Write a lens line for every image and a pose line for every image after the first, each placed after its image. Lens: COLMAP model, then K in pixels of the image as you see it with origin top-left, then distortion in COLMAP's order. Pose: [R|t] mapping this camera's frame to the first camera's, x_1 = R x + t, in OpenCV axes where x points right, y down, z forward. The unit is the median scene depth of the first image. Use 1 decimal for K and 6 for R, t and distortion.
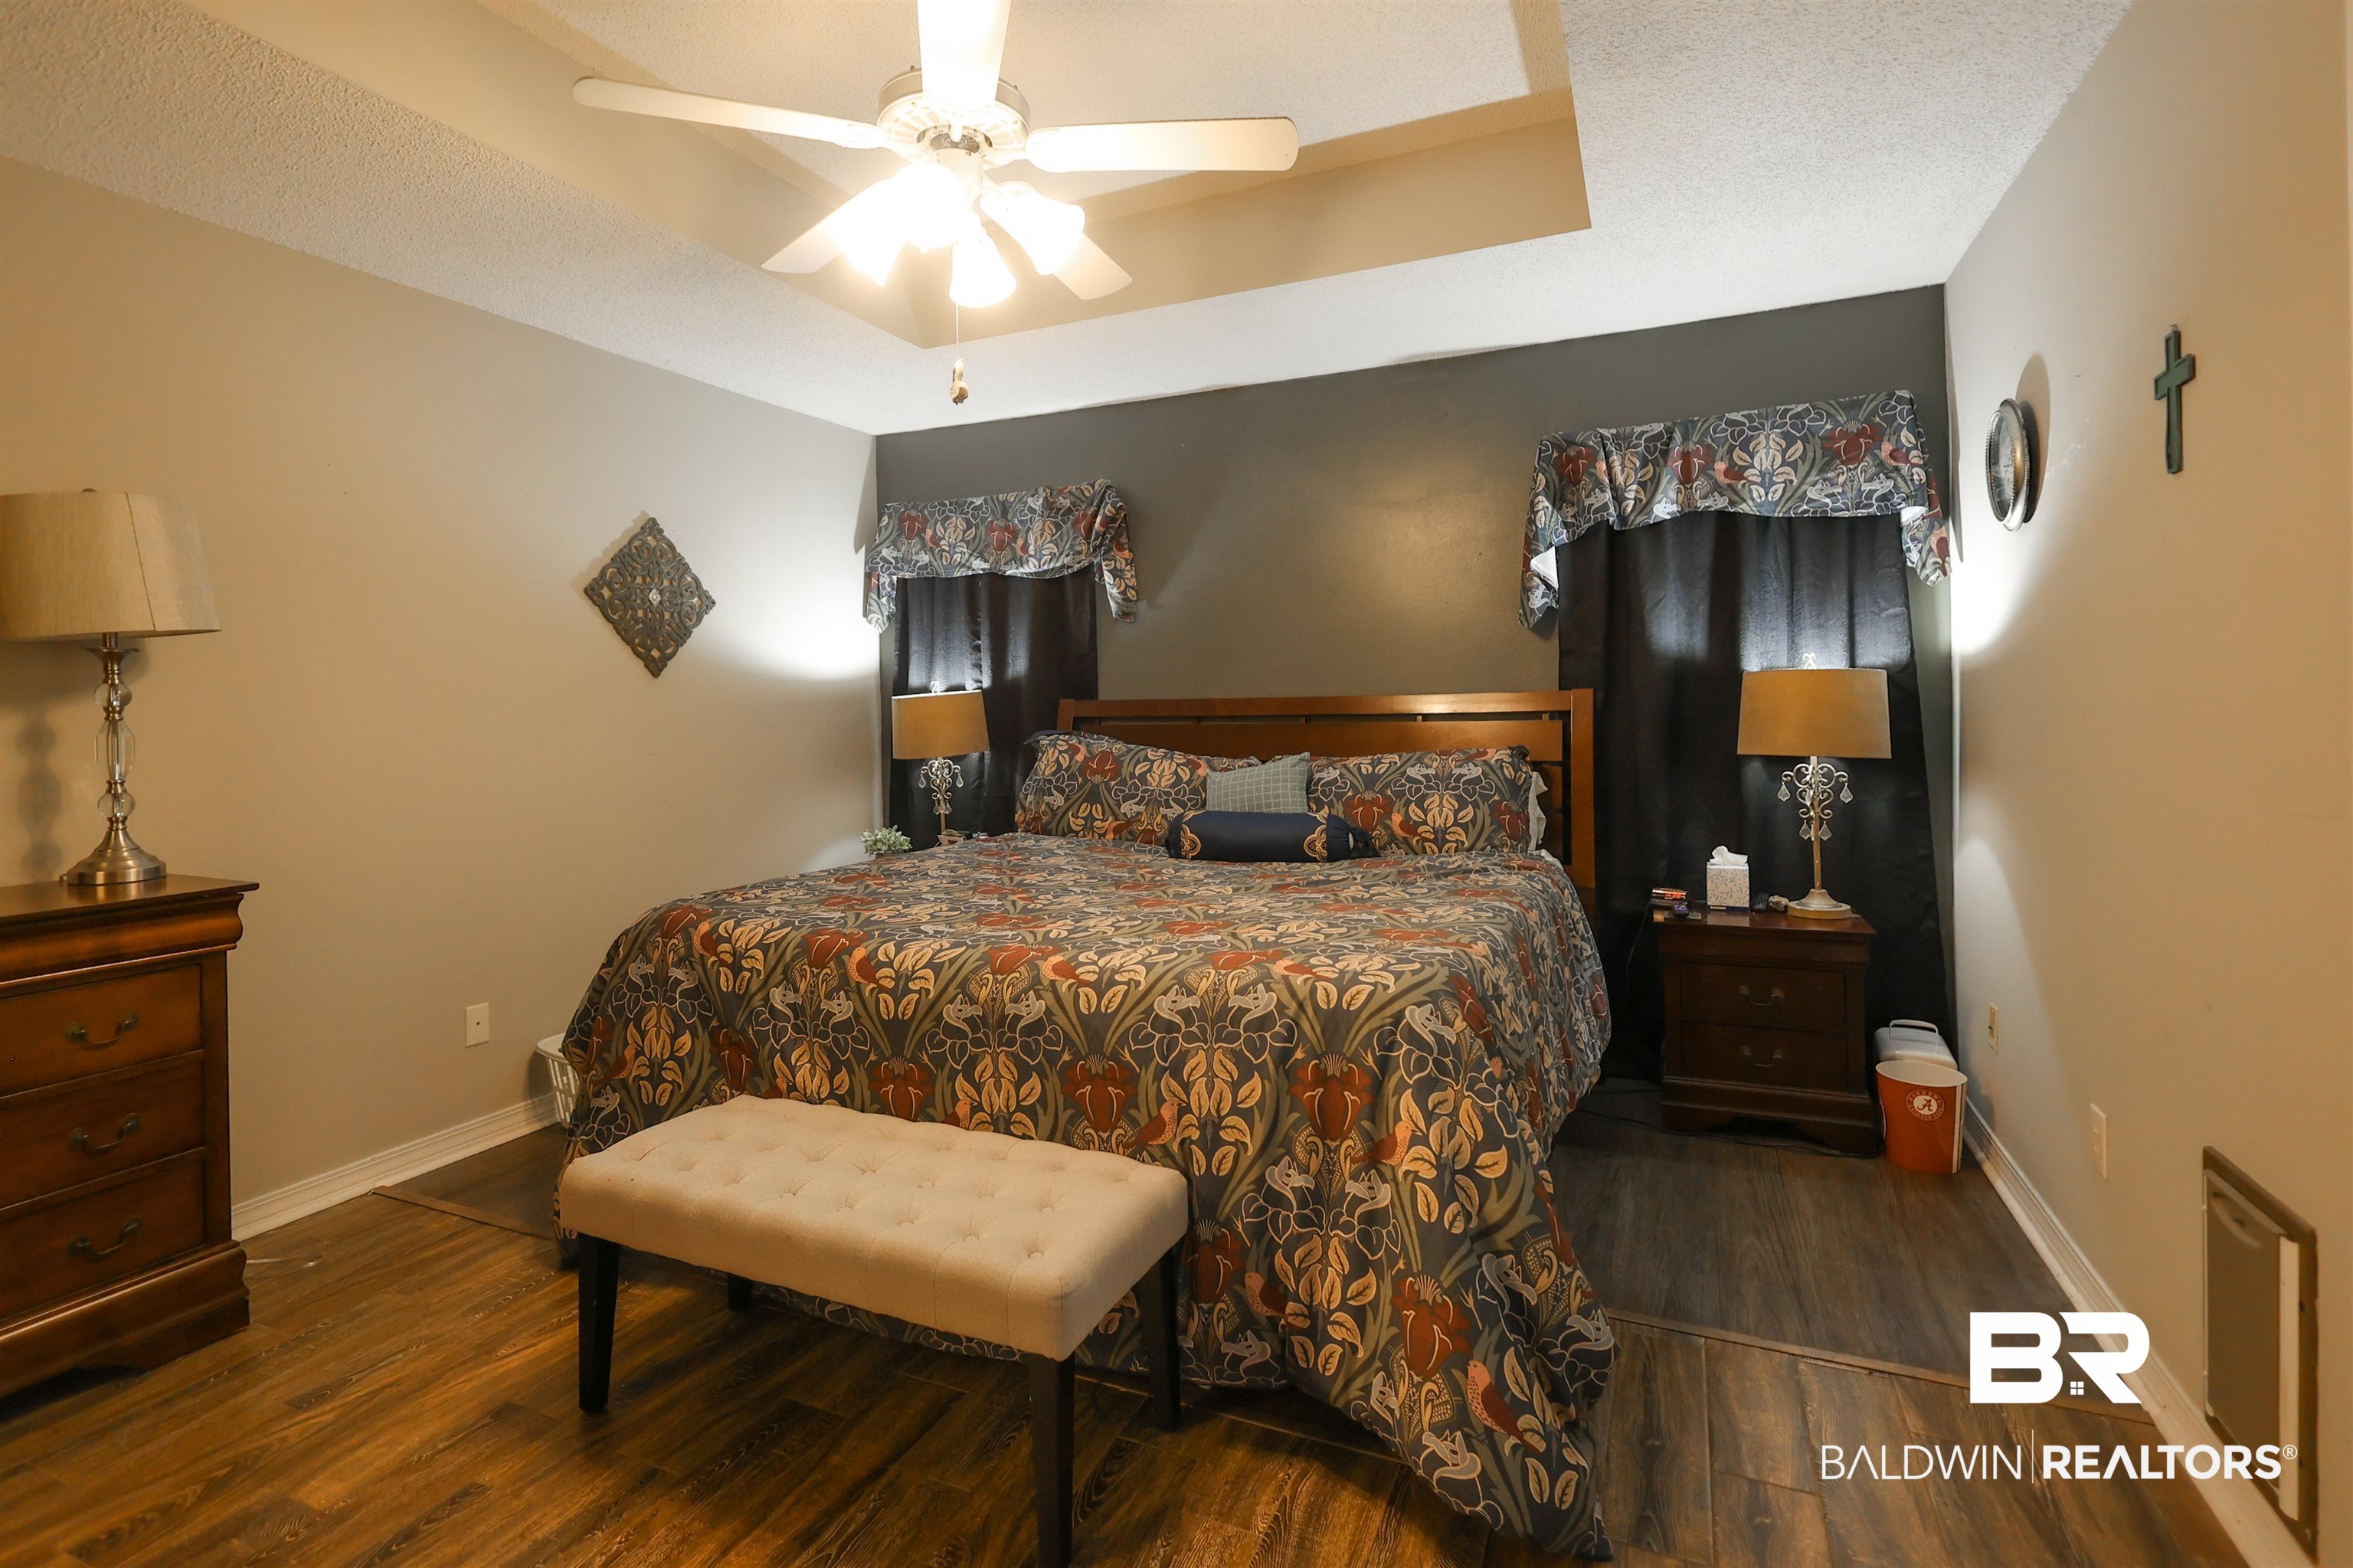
lens RADIAL K [[1165.6, 0, 1173.9], [0, 1165.6, 737.6], [0, 0, 1]] dist [0.001259, -0.000081]
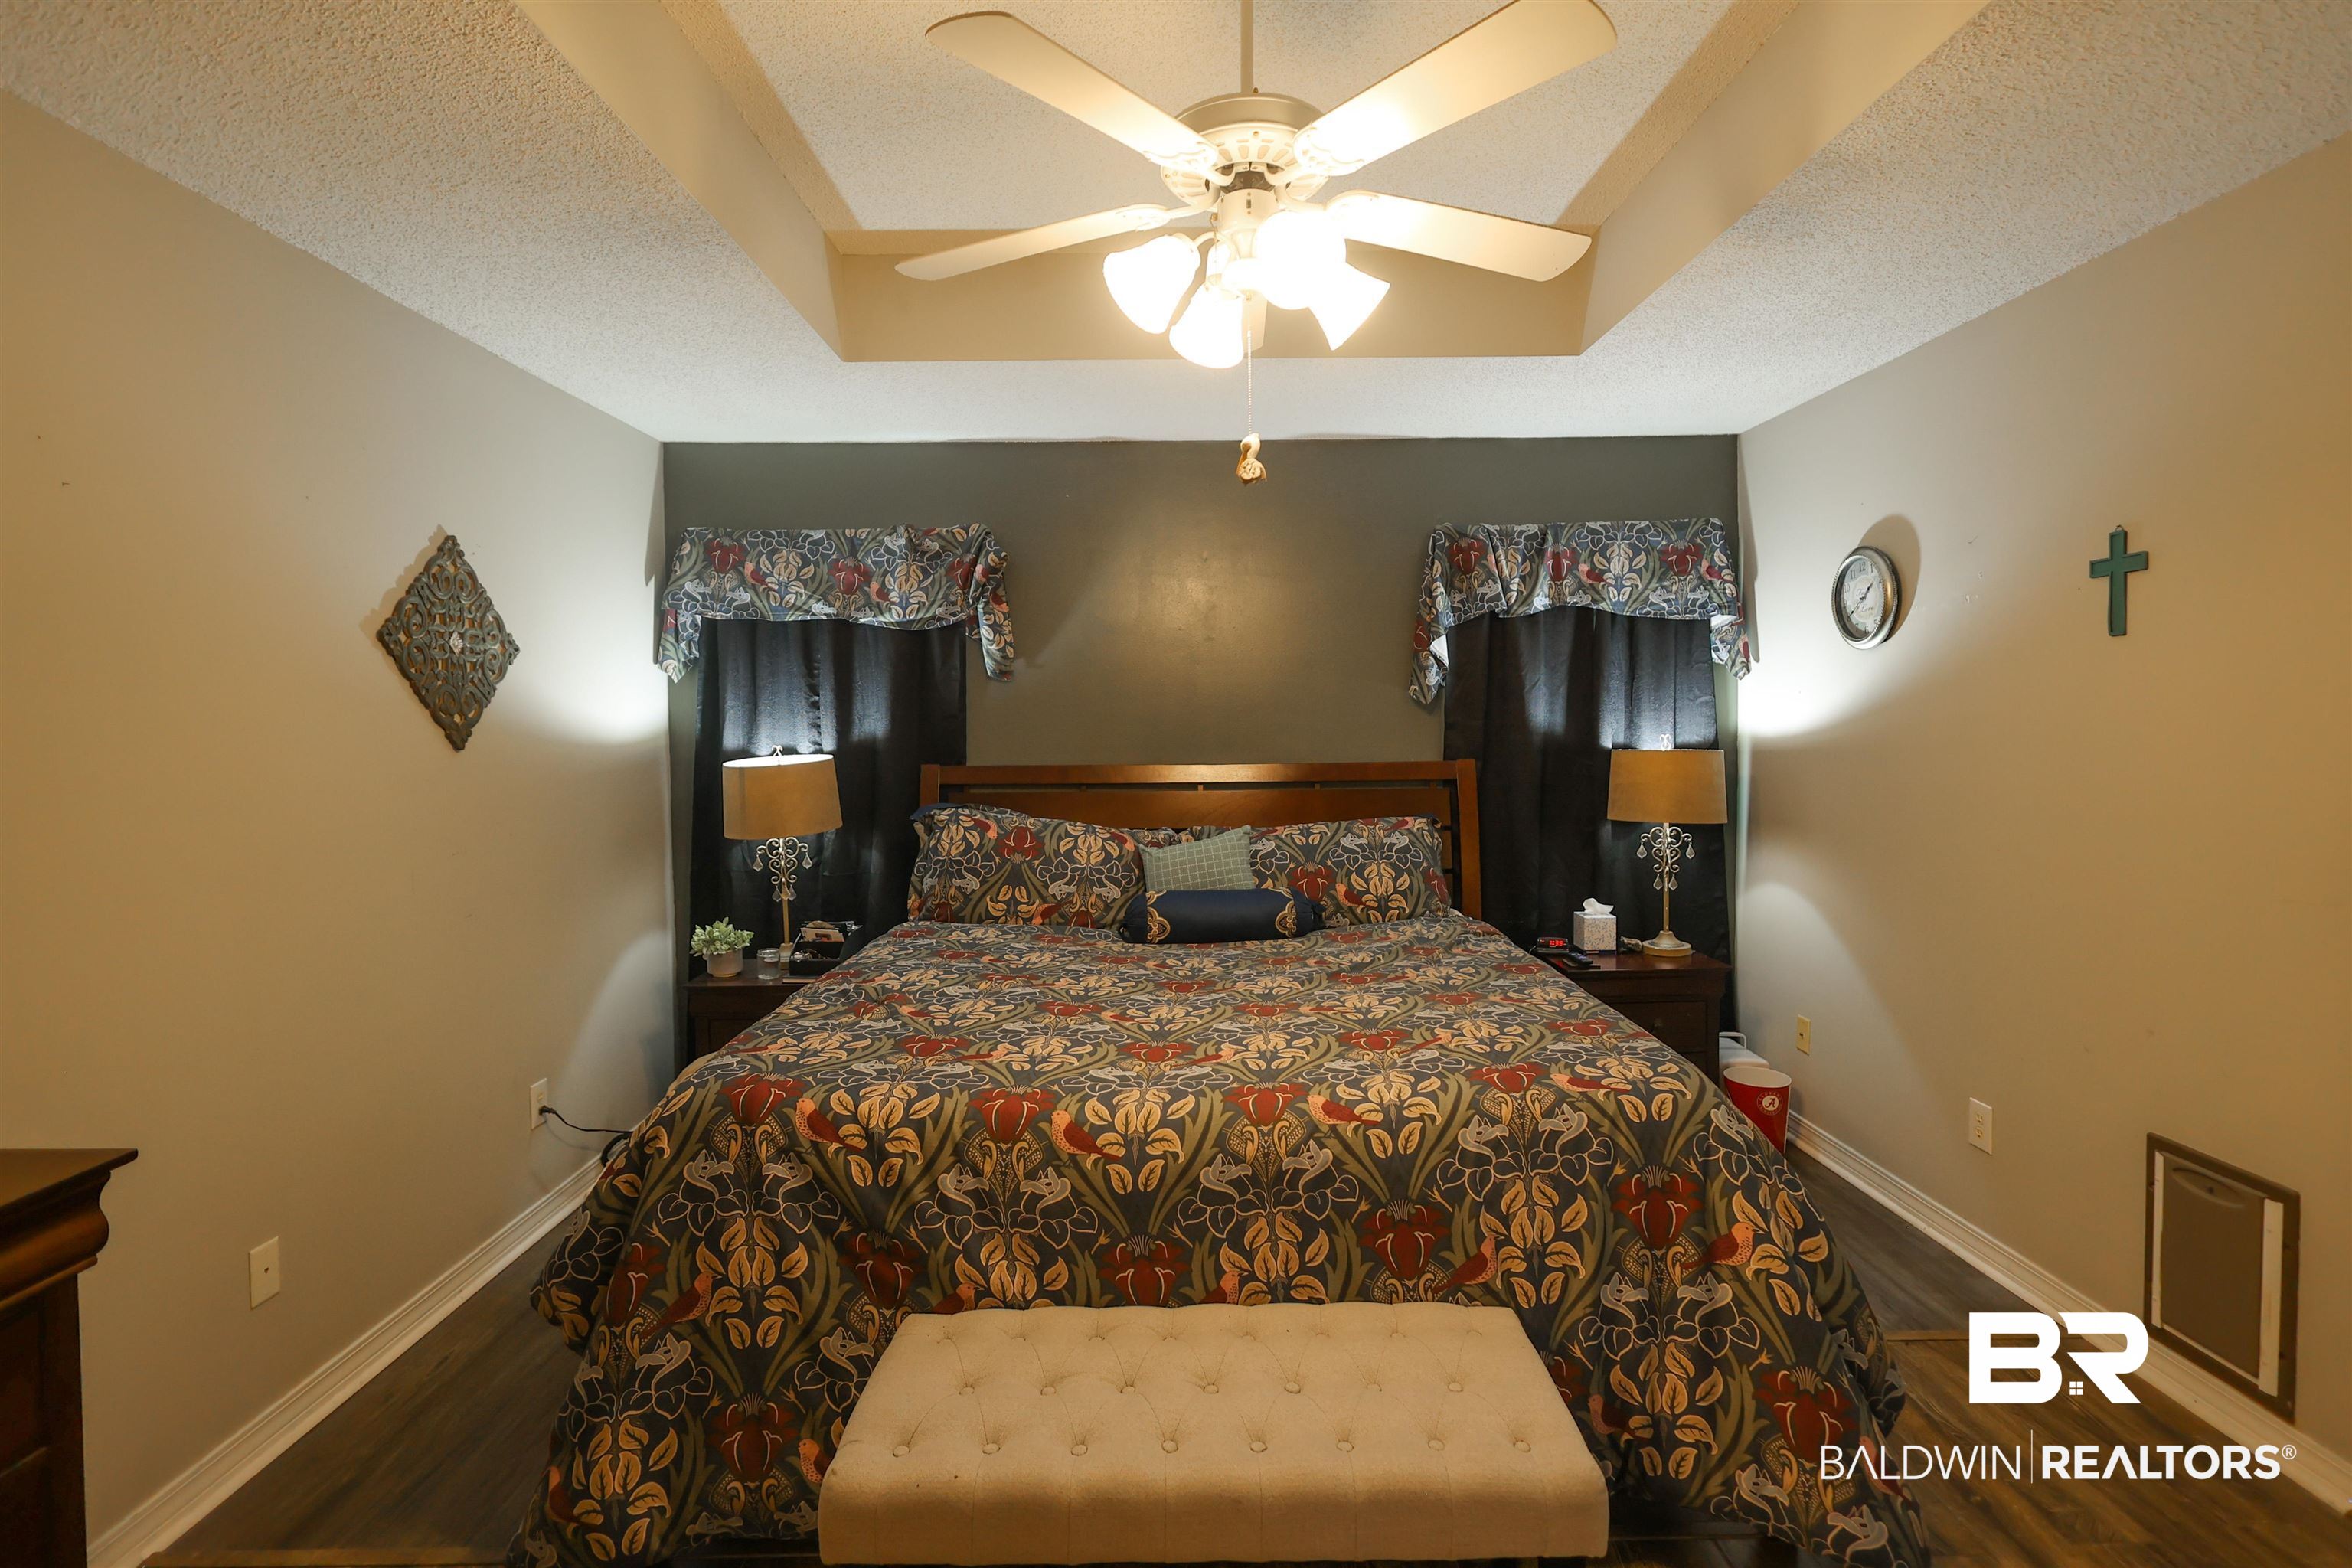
lens RADIAL K [[1134.8, 0, 1171.8], [0, 1134.8, 773.9], [0, 0, 1]] dist [-0.001088, 0.001430]
pose [[0.900194, -0.013925, 0.435266, -0.404077], [0.004450, 0.999731, 0.022780, -0.059402], [-0.435466, -0.018569, 0.900014, 0.172584]]
